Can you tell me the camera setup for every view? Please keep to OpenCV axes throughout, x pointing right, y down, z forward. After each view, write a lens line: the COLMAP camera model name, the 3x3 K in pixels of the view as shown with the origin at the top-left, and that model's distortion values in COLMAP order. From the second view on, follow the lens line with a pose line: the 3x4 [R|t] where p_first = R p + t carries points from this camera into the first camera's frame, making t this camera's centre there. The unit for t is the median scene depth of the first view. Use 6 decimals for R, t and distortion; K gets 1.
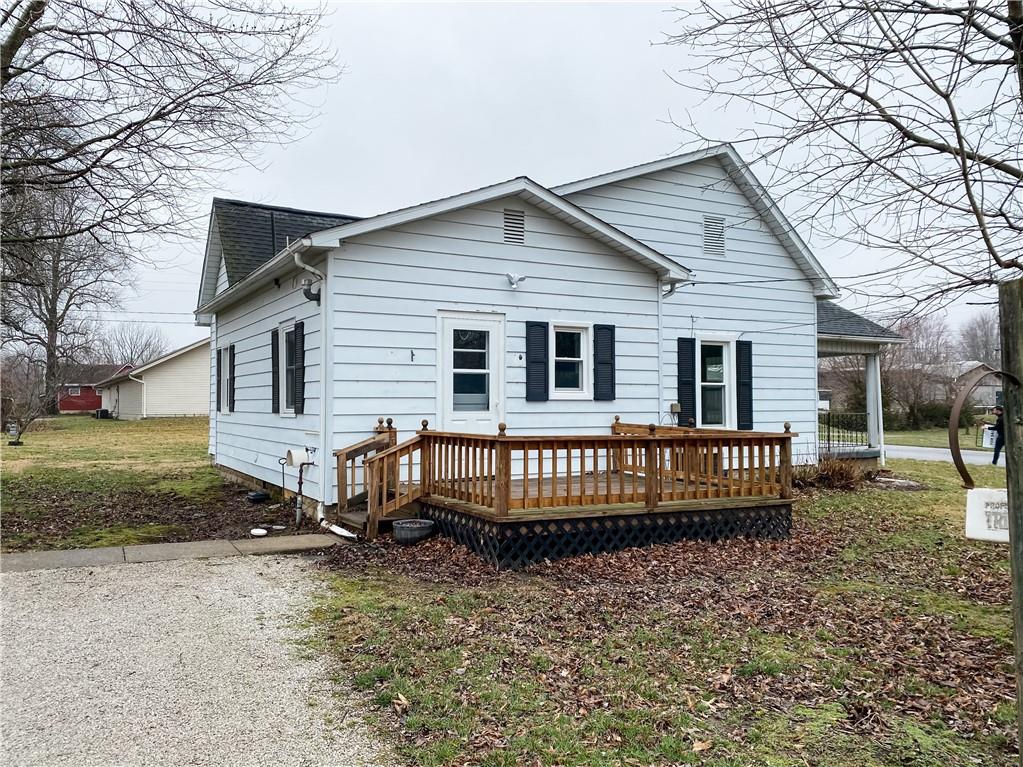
lens RADIAL K [[785.8, 0, 512.3], [0, 785.8, 371.8], [0, 0, 1]] dist [0.096503, -0.133530]
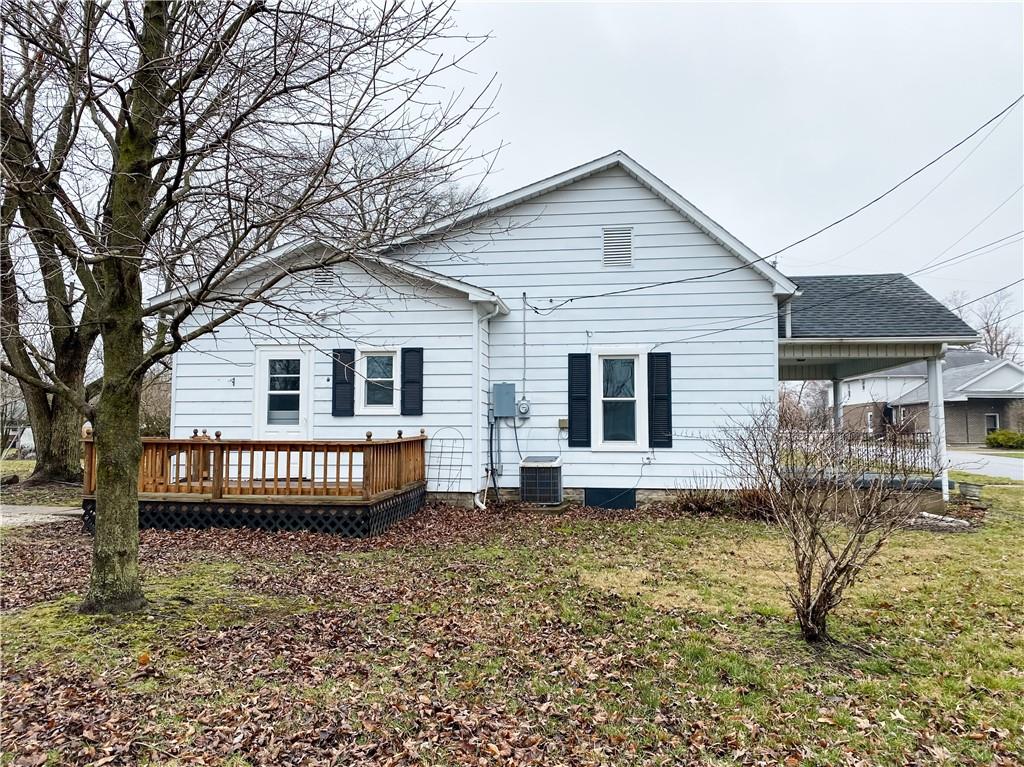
lens RADIAL K [[786.6, 0, 512.8], [0, 786.6, 371.8], [0, 0, 1]] dist [0.096503, -0.133530]
pose [[0.812556, -0.041303, -0.581418, 0.930923], [0.021554, 0.998933, -0.040840, 0.024562], [0.582484, 0.020653, 0.812579, 0.181388]]
